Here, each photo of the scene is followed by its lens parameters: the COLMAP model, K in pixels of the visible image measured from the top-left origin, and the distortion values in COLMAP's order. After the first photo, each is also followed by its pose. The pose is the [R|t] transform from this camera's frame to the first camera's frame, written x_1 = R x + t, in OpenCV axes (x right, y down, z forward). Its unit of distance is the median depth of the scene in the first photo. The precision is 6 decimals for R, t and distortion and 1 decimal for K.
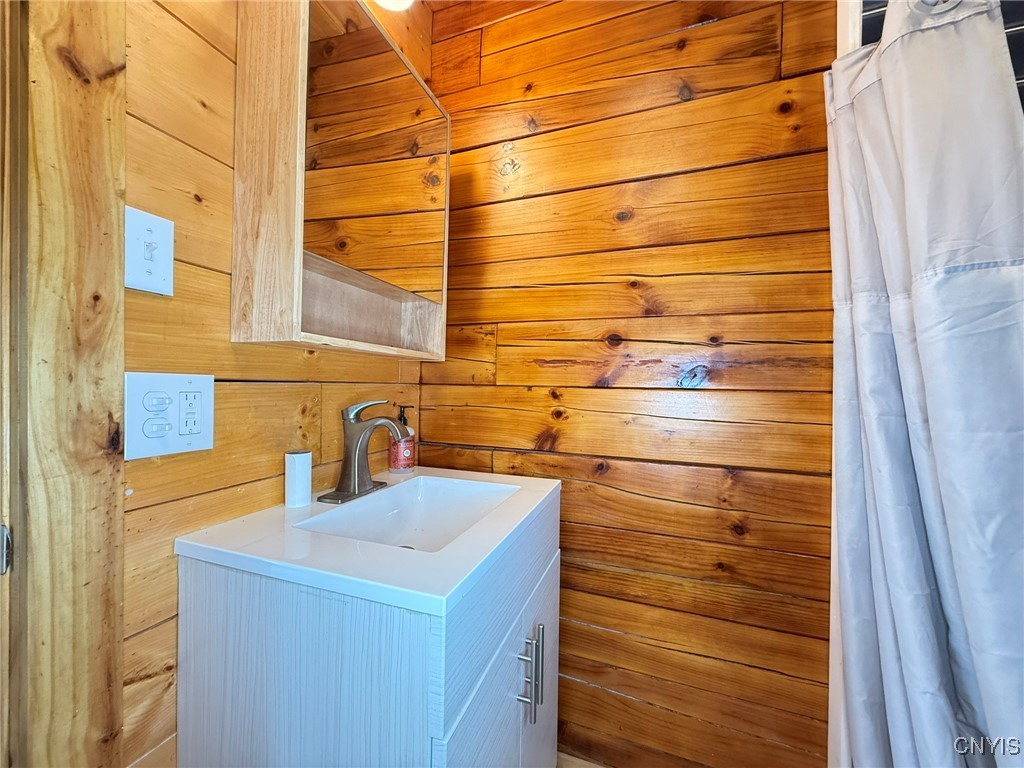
lens RADIAL K [[407.1, 0, 512.0], [0, 407.1, 384.0], [0, 0, 1]] dist [0.000880, 0.000018]
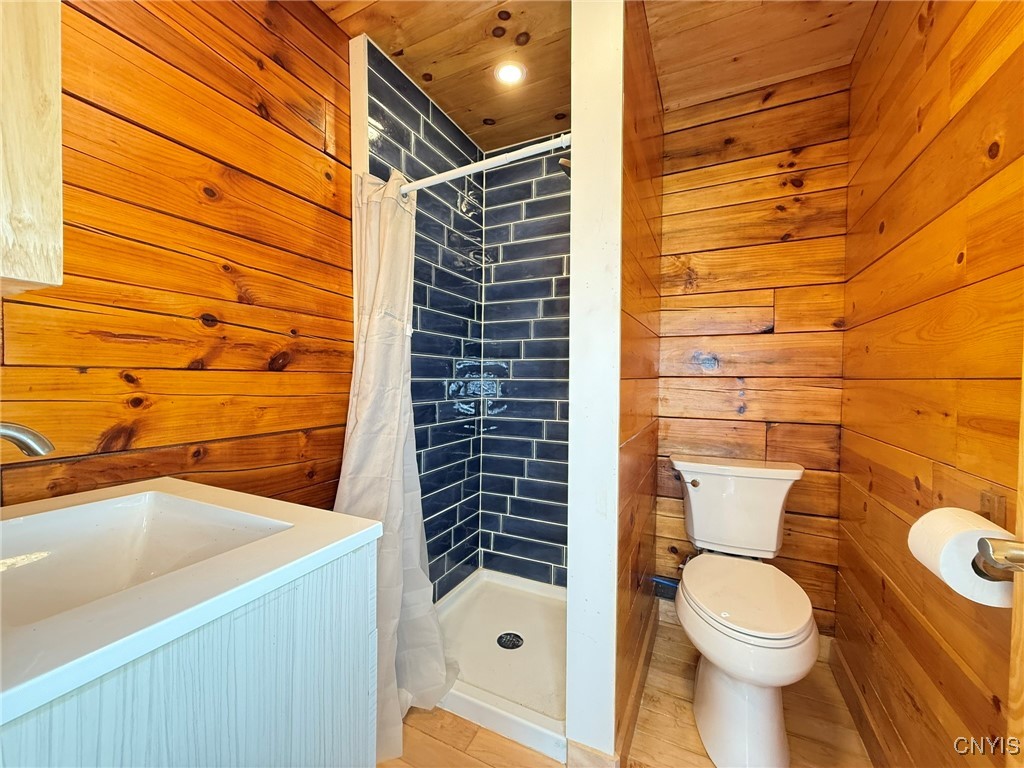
lens RADIAL K [[401.3, 0, 512.0], [0, 401.3, 384.0], [0, 0, 1]] dist [0.000211, -0.000209]
pose [[0.083409, -0.031547, 0.996016, -0.636015], [-0.009498, 0.999428, 0.032450, 0.005568], [-0.996470, -0.012167, 0.083061, 0.198400]]
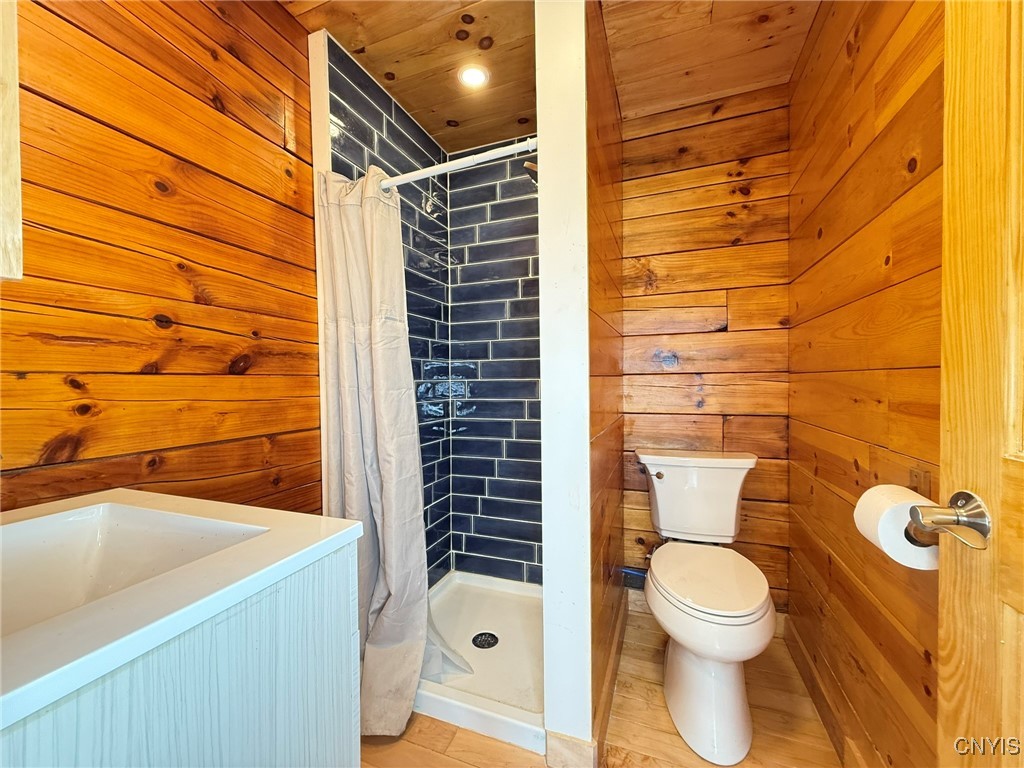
lens RADIAL K [[401.3, 0, 512.0], [0, 401.3, 384.0], [0, 0, 1]] dist [0.000211, -0.000209]
pose [[-0.005602, -0.026553, 0.999632, -0.651180], [0.008630, 0.999609, 0.026600, 0.015183], [-0.999947, 0.008776, -0.005371, 0.218798]]
